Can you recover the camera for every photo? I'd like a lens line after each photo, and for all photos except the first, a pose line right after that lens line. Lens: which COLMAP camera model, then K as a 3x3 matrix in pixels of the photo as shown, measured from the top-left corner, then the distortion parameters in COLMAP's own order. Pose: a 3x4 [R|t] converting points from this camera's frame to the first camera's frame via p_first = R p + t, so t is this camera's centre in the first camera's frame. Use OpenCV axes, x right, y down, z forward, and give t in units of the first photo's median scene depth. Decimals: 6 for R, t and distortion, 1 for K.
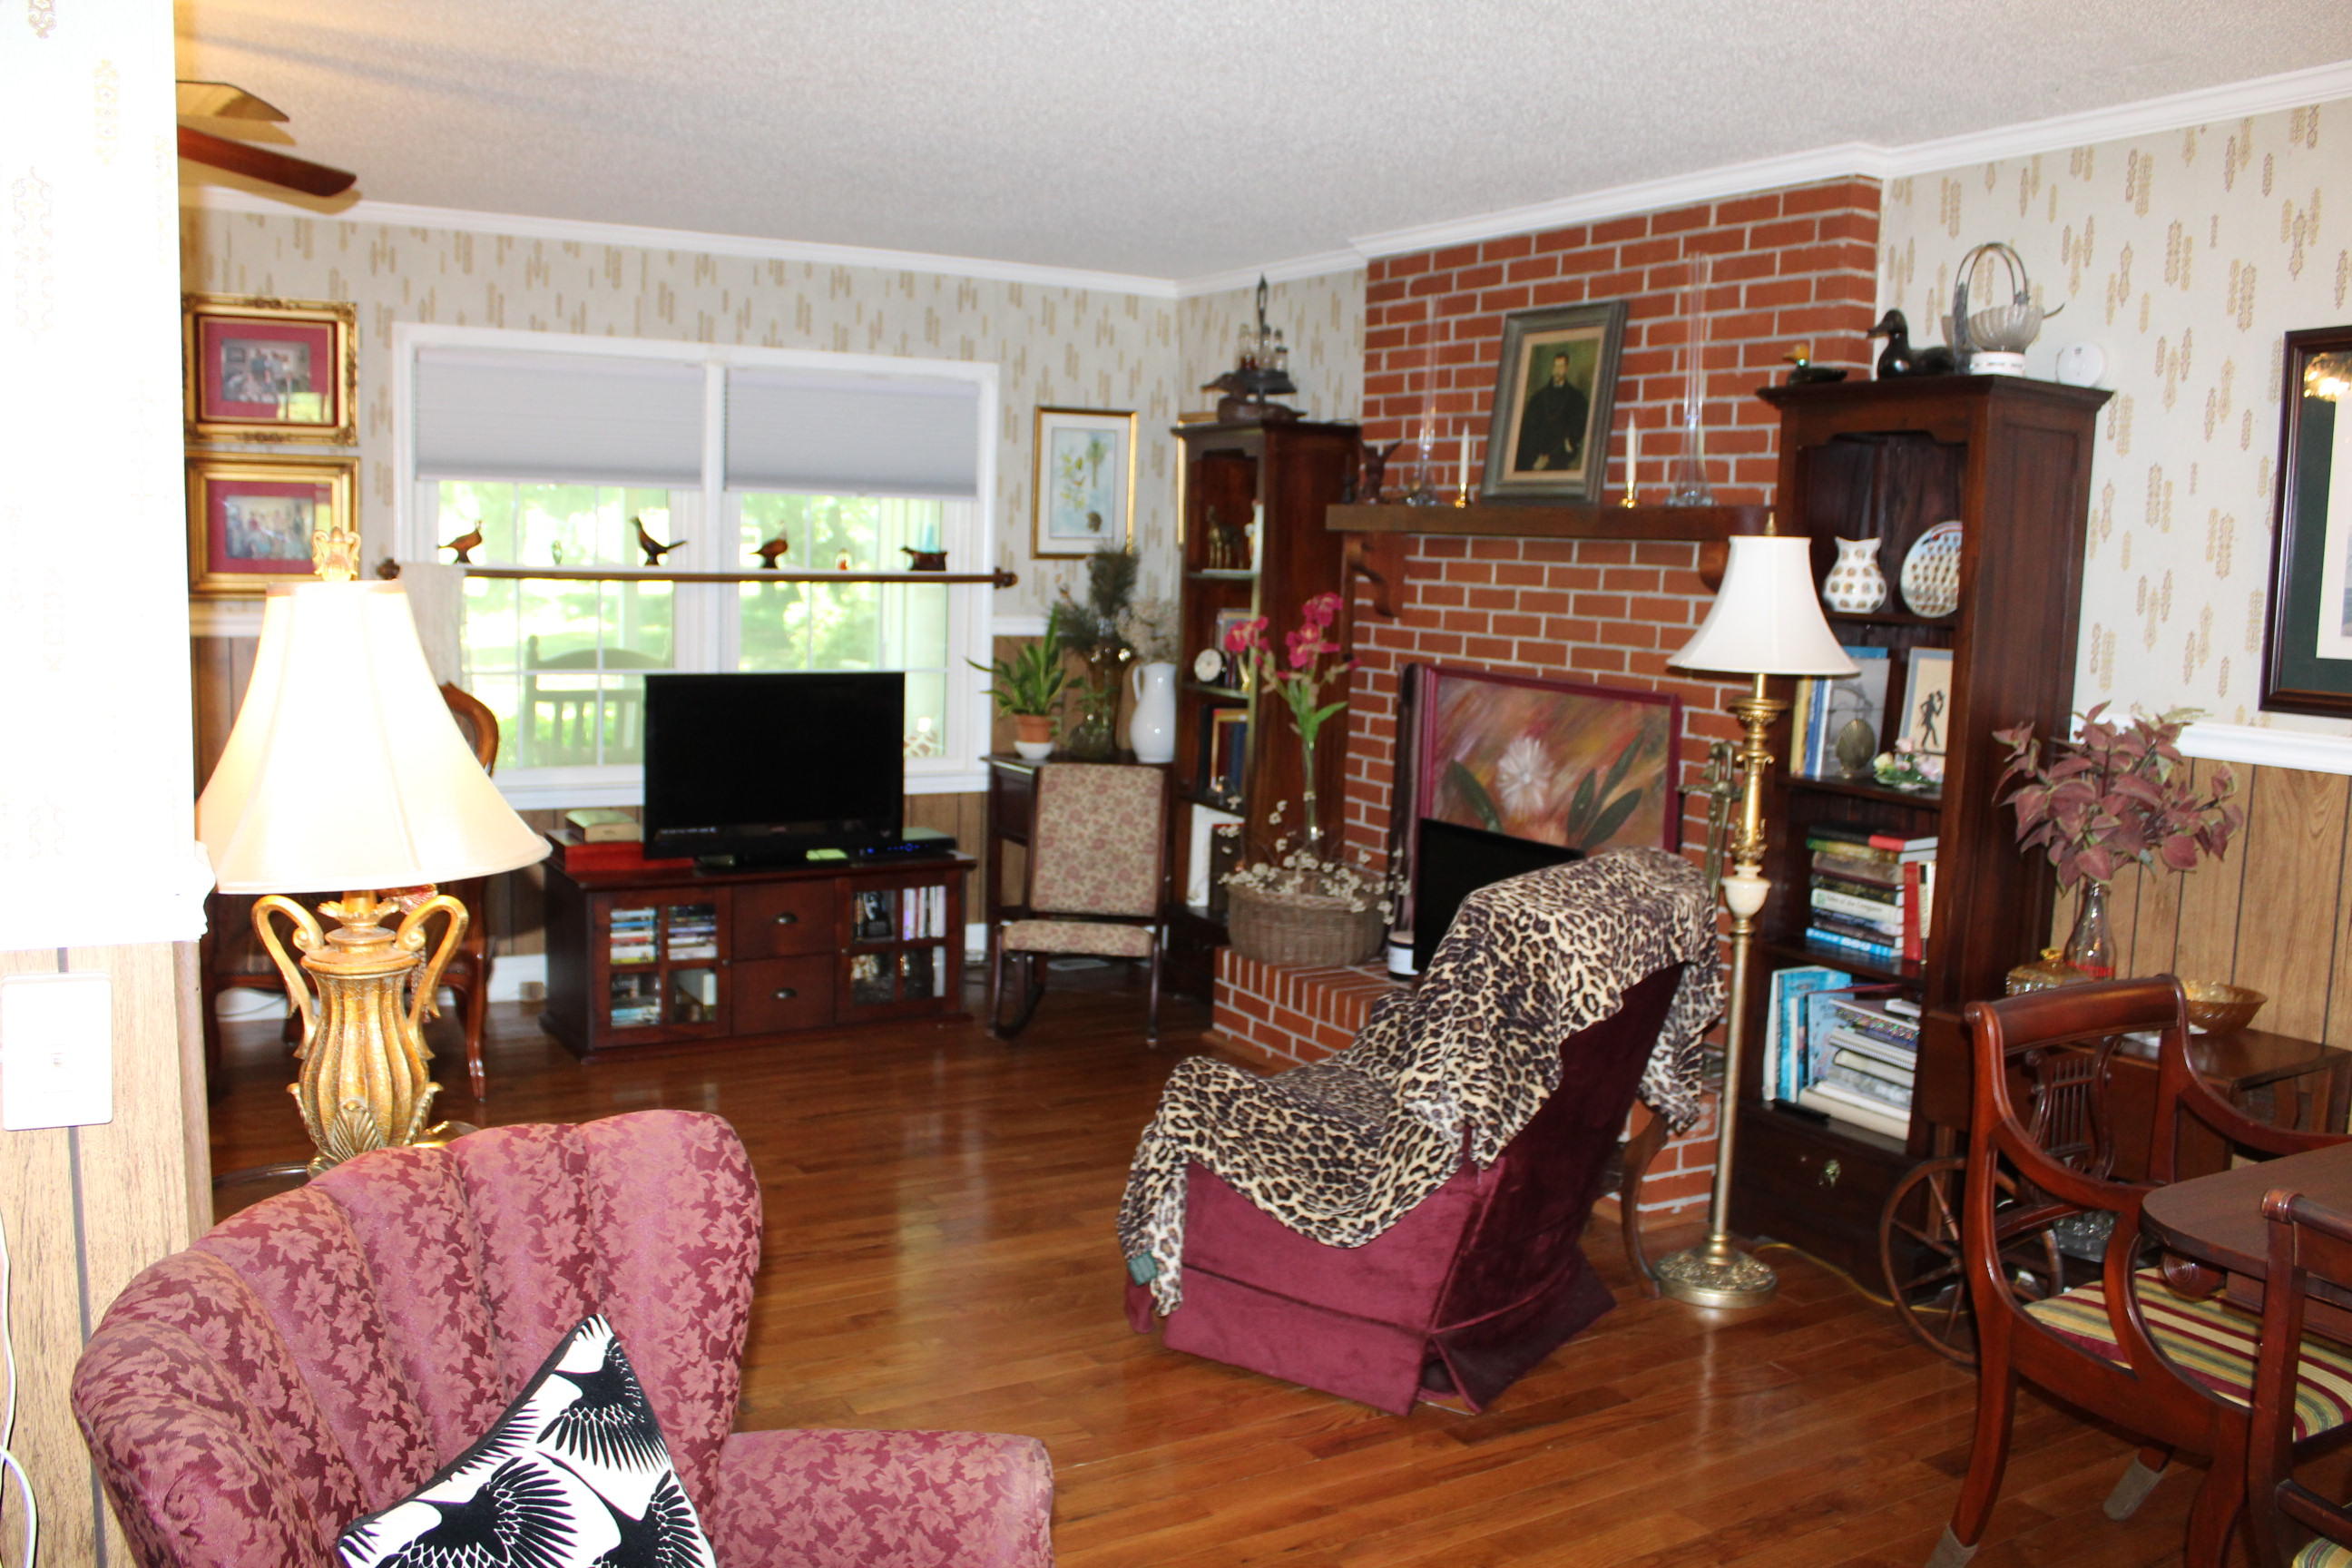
lens RADIAL K [[1953.8, 0, 1165.8], [0, 1953.8, 792.1], [0, 0, 1]] dist [-0.175834, 0.174948]
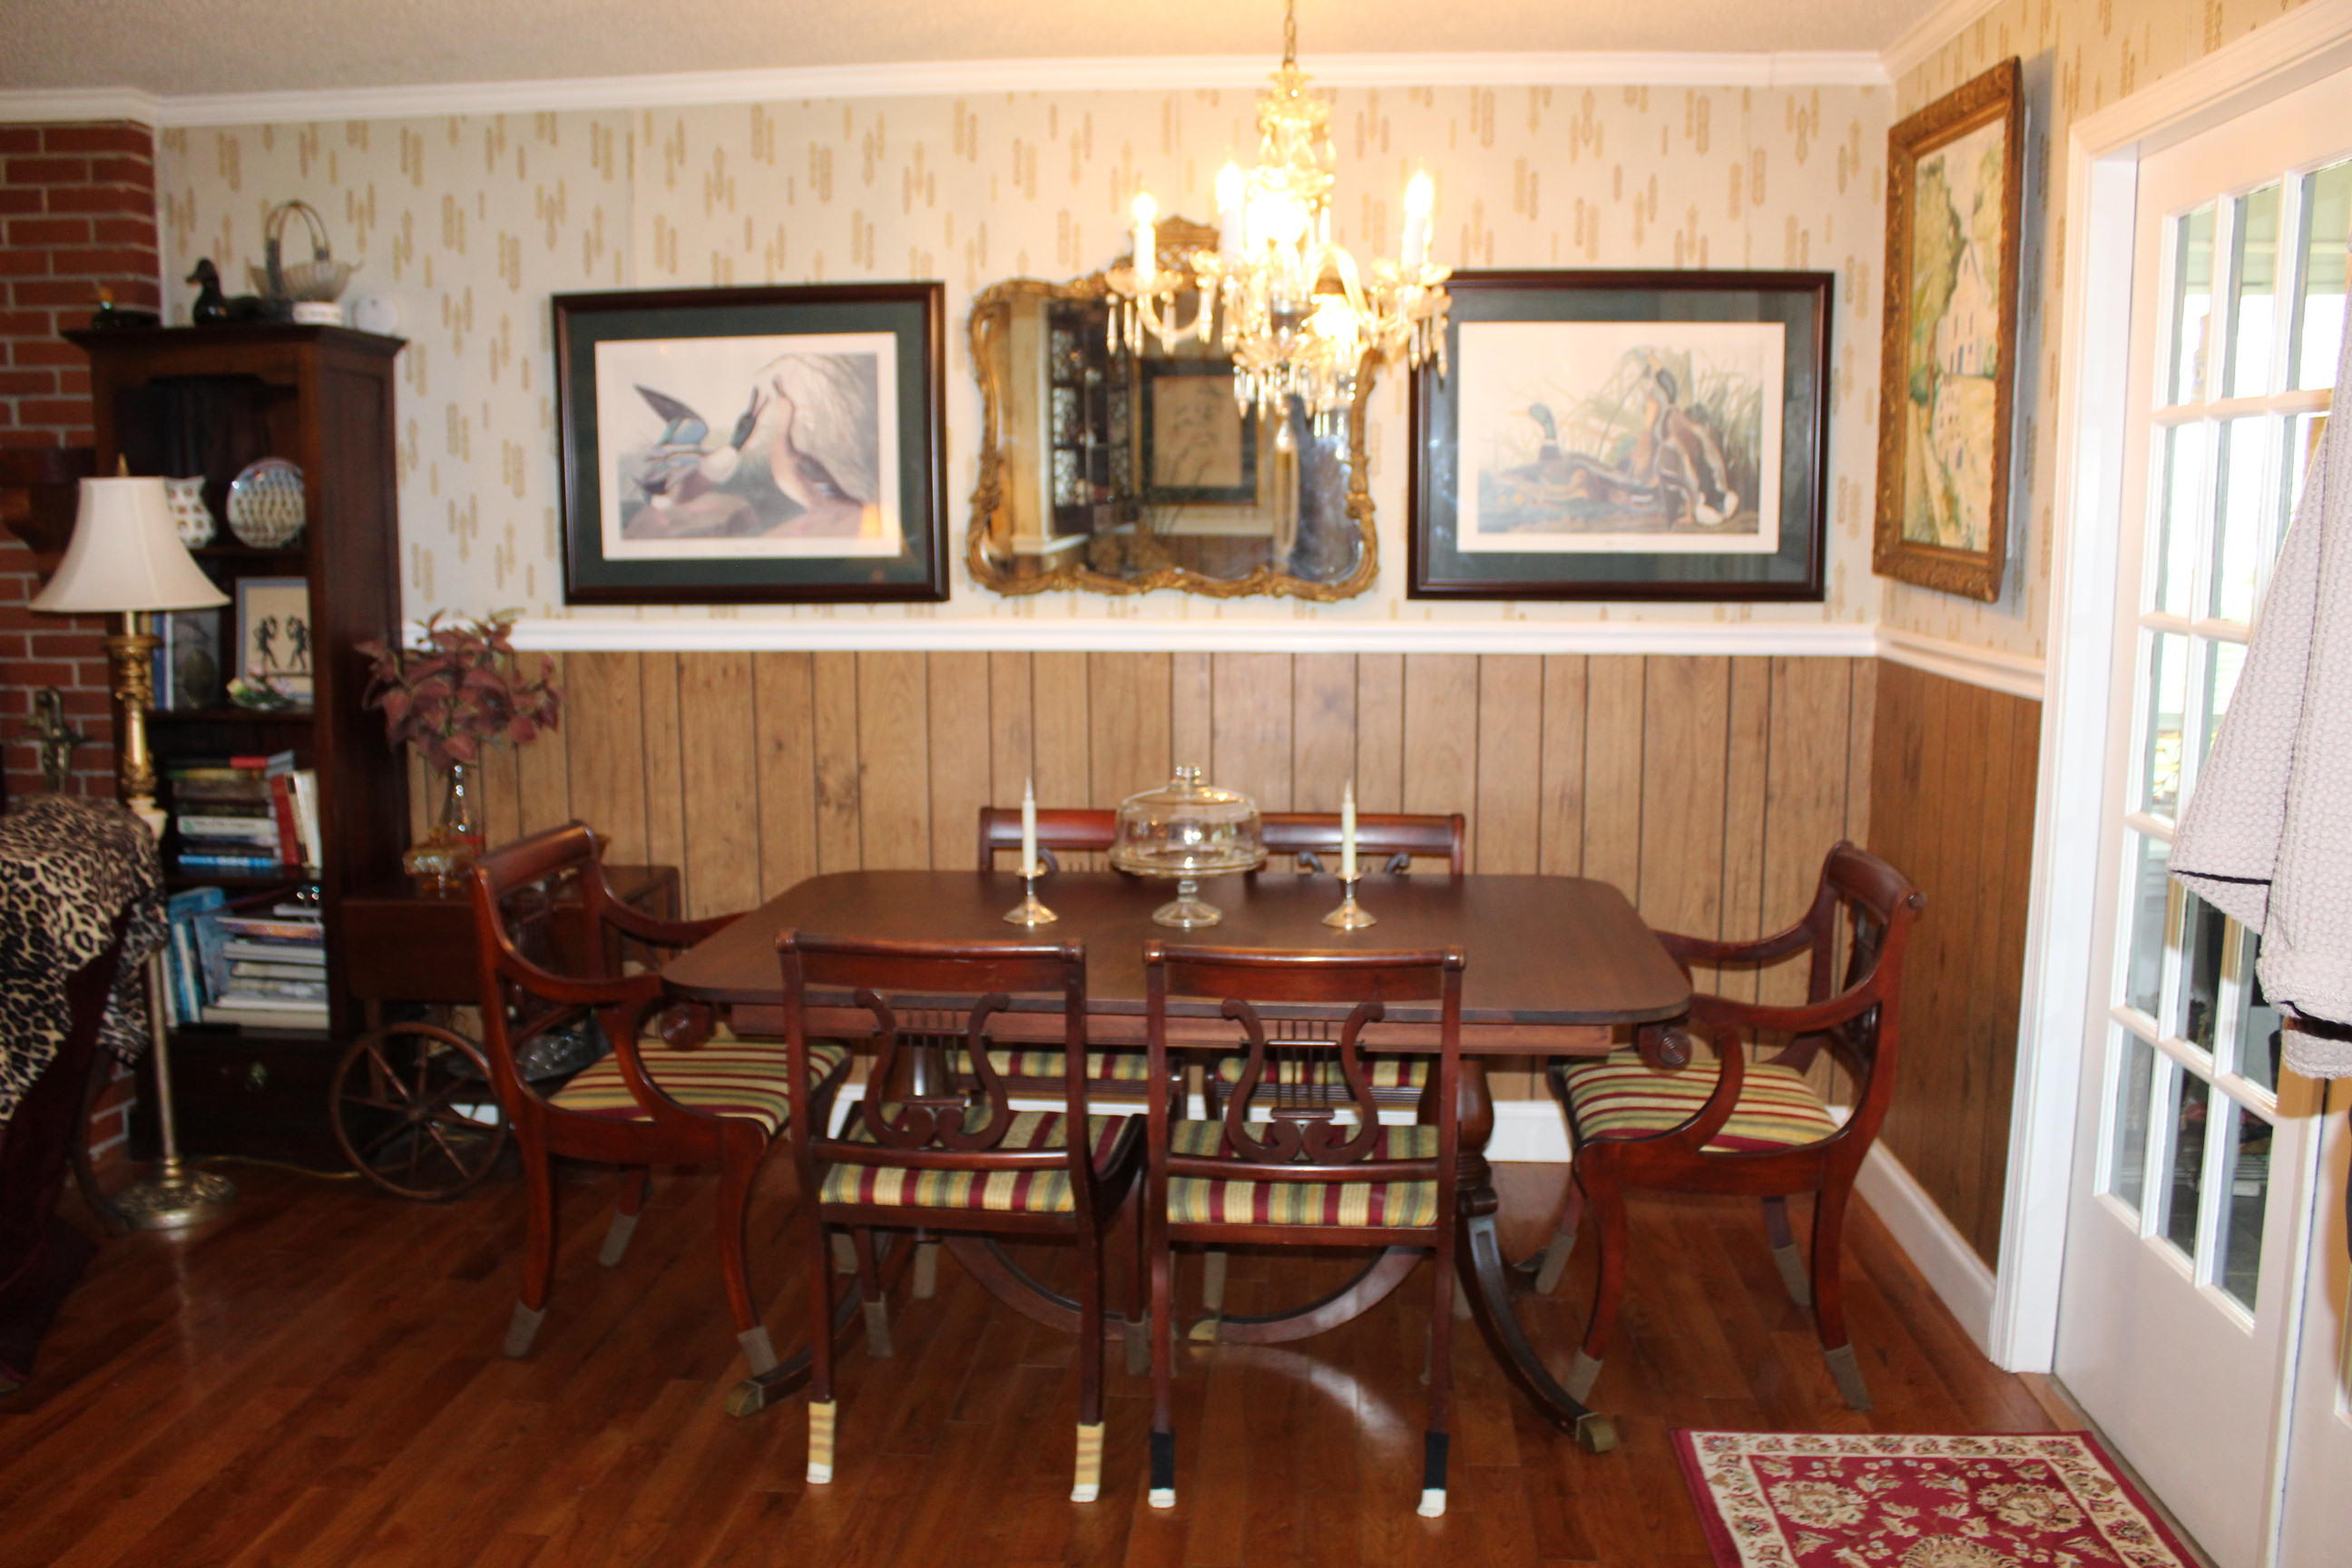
lens RADIAL K [[1953.8, 0, 1165.8], [0, 1953.8, 792.1], [0, 0, 1]] dist [-0.175834, 0.174948]
pose [[0.580839, -0.143878, 0.801203, -0.191788], [0.116957, 0.988794, 0.092776, 0.005486], [-0.805573, 0.039818, 0.591157, -0.039094]]
